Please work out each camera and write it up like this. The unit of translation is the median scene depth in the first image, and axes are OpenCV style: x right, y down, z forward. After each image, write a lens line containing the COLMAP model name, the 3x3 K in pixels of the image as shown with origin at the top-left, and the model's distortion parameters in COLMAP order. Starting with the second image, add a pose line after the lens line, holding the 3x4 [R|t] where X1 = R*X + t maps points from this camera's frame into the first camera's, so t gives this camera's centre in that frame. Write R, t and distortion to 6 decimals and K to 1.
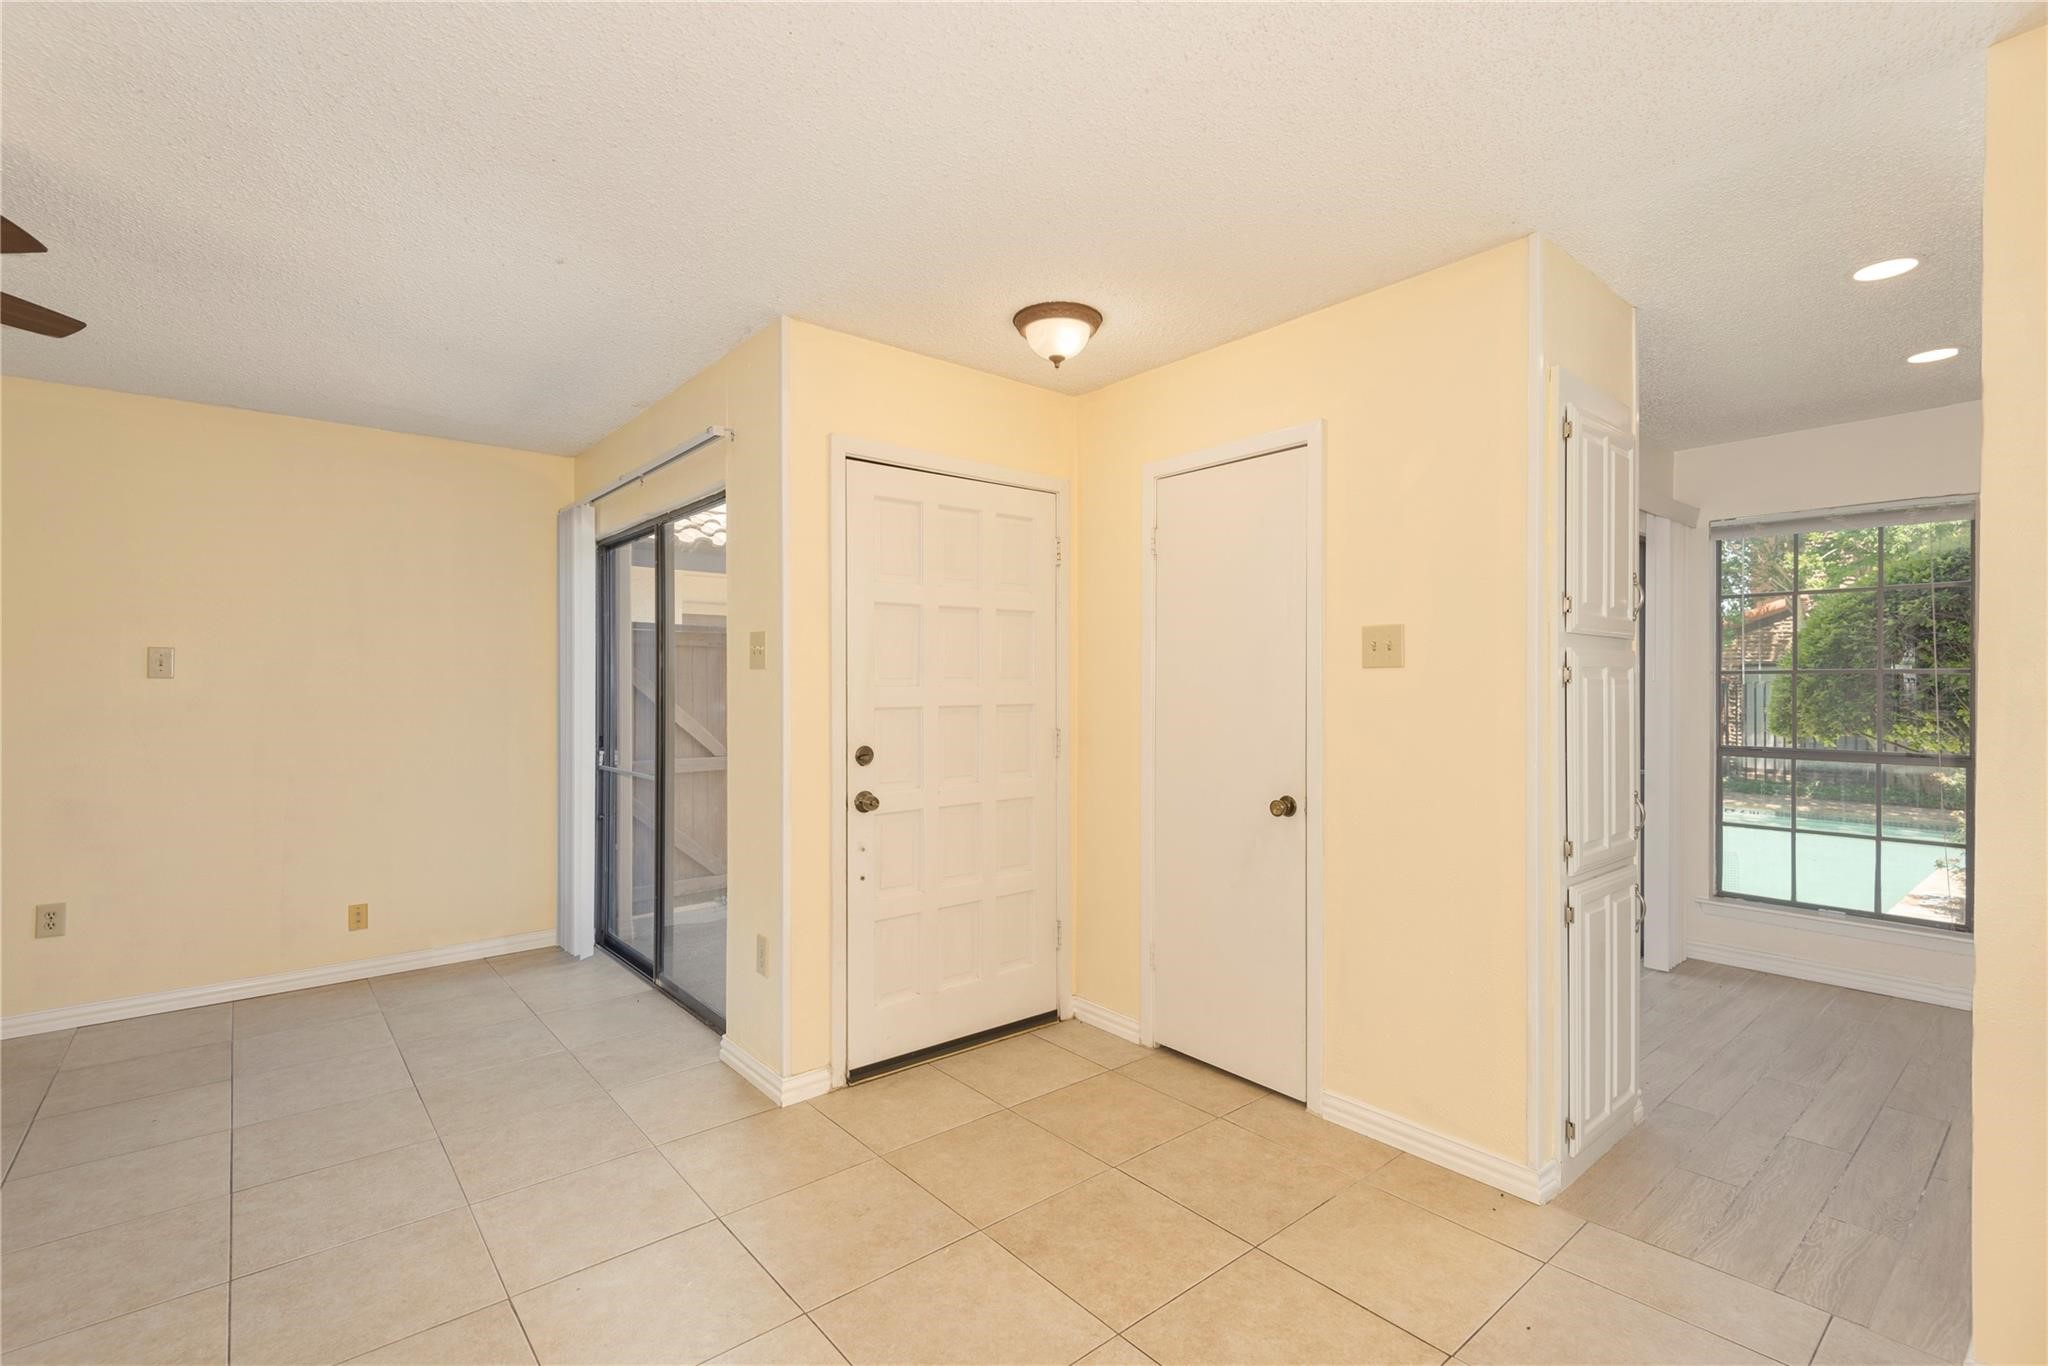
lens RADIAL K [[933.3, 0, 1024.0], [0, 933.3, 683.0], [0, 0, 1]] dist [-0.001986, -0.000350]
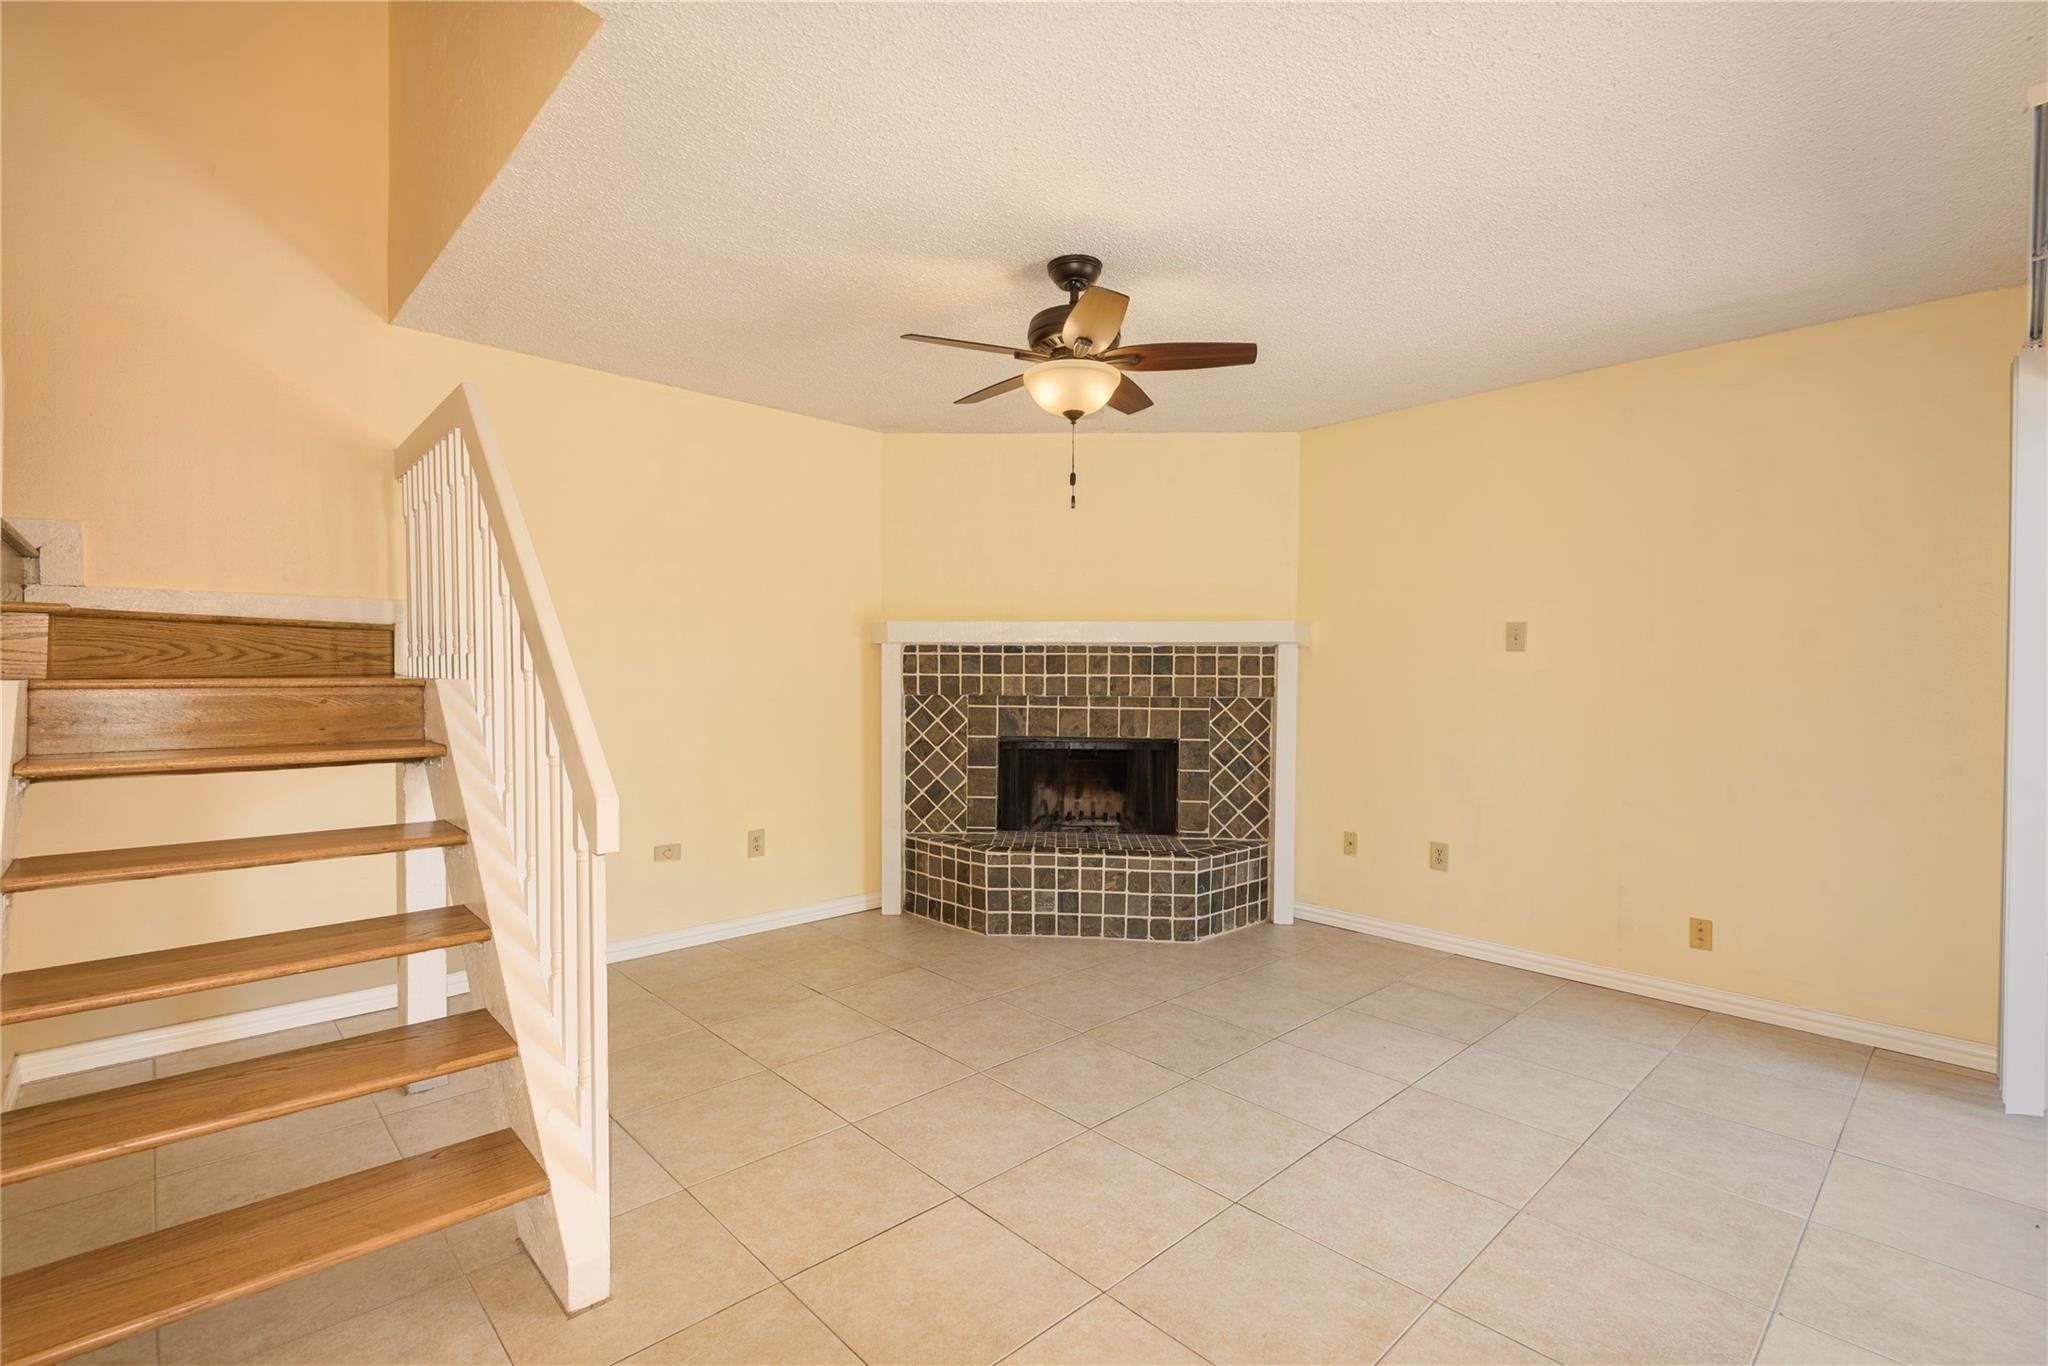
lens RADIAL K [[926.1, 0, 1024.0], [0, 926.1, 683.0], [0, 0, 1]] dist [0.044138, -0.020930]
pose [[0.058028, 0.014943, -0.998203, 0.117342], [-0.007803, 0.999864, 0.014514, 0.022185], [0.998284, 0.006947, 0.058137, 0.424346]]
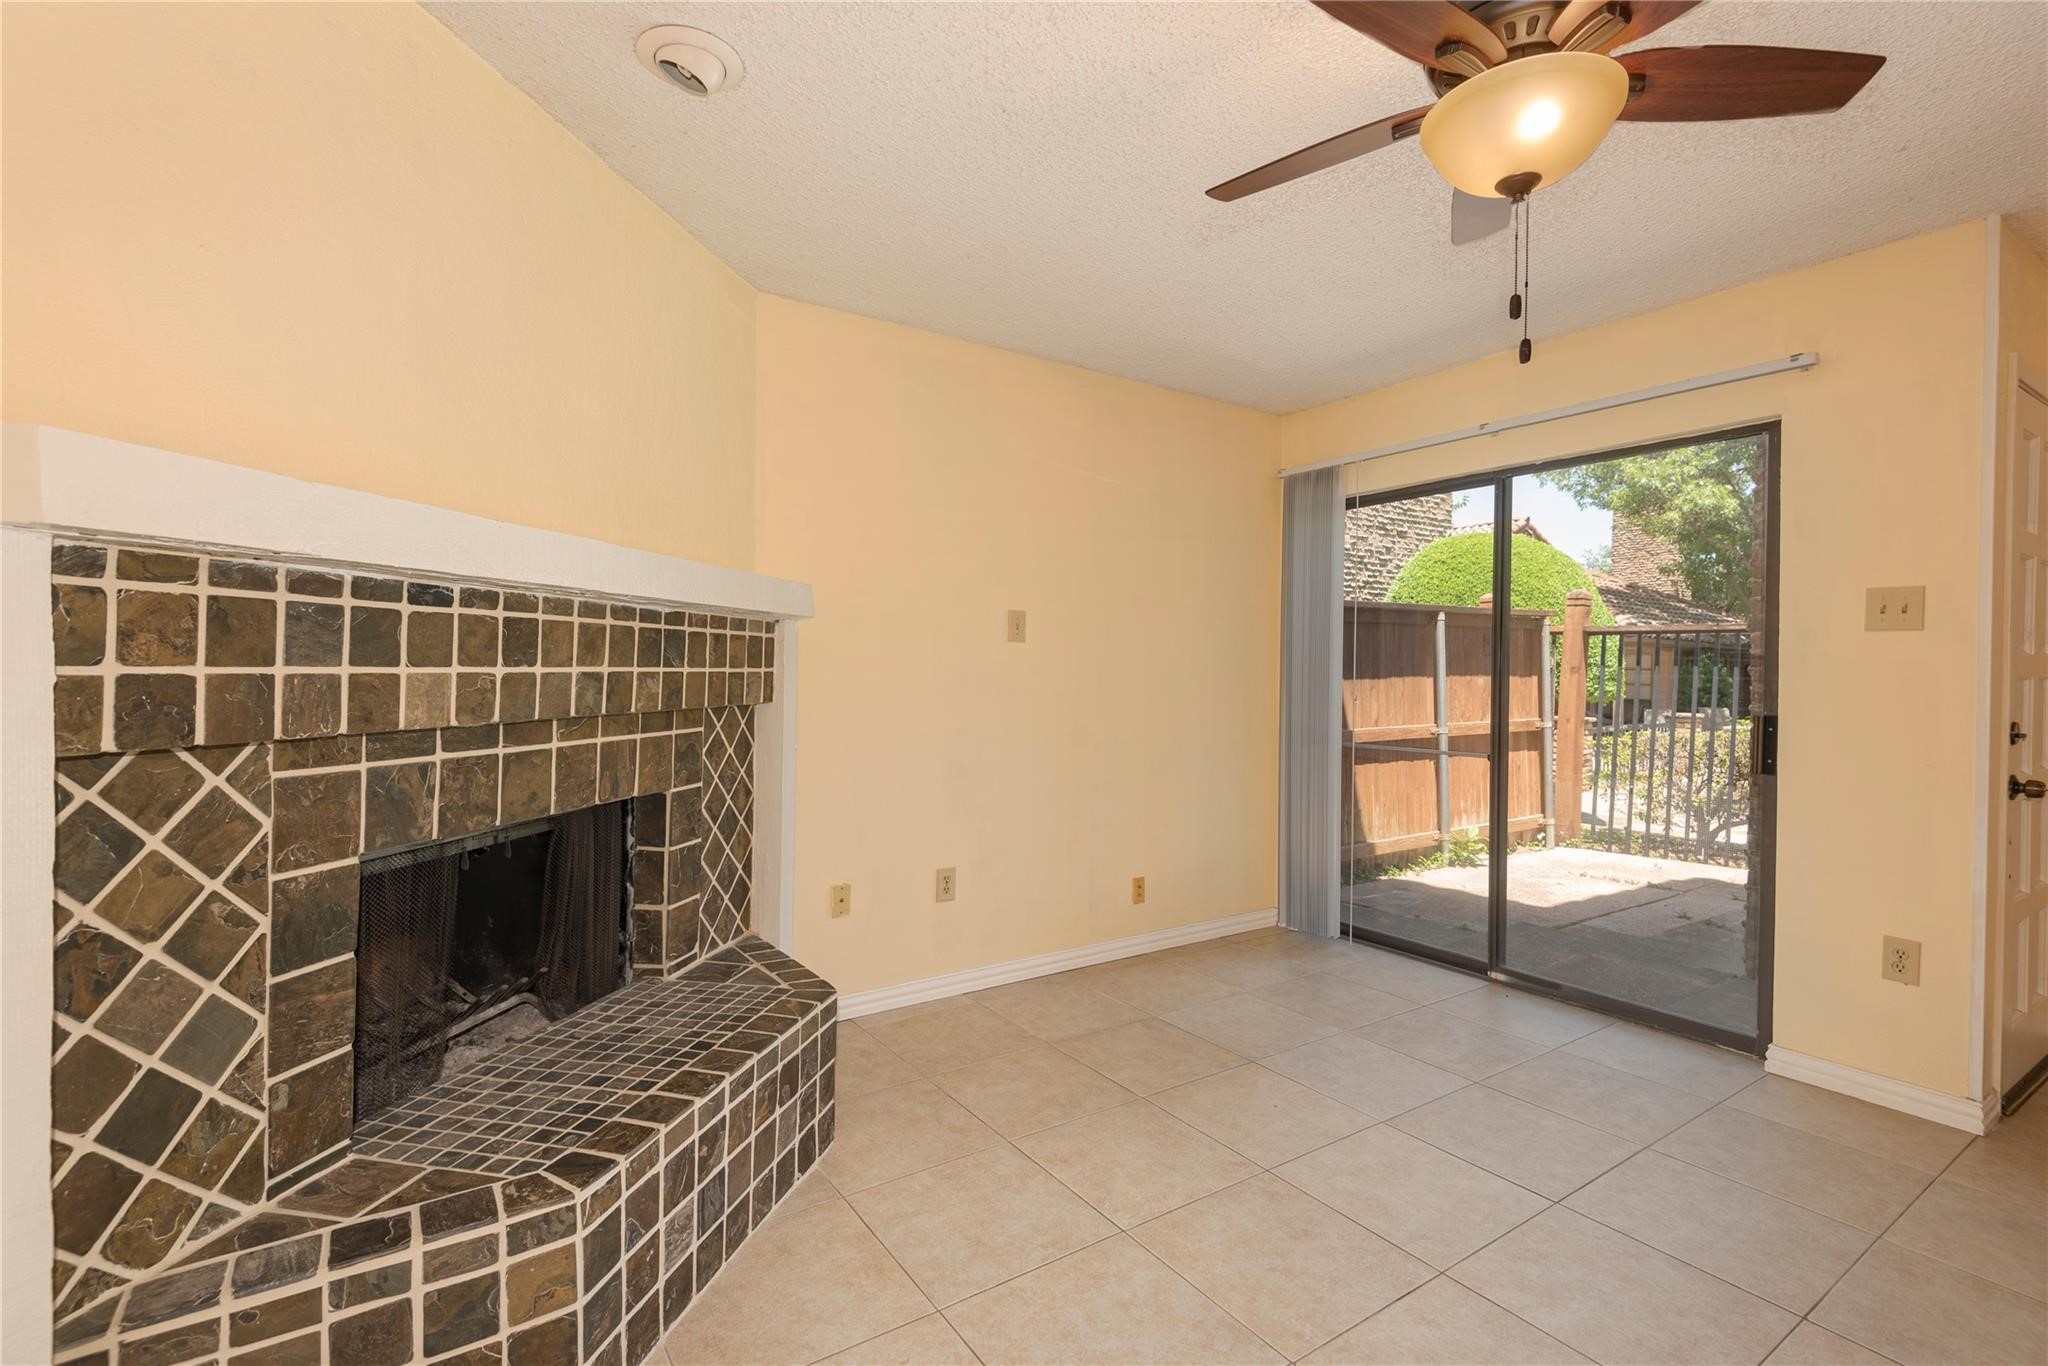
lens RADIAL K [[926.1, 0, 1024.0], [0, 926.1, 683.0], [0, 0, 1]] dist [0.044138, -0.020930]
pose [[0.994940, 0.013194, -0.099599, -0.921592], [-0.011734, 0.999815, 0.015229, 0.026390], [0.099782, -0.013983, 0.994911, 0.032172]]
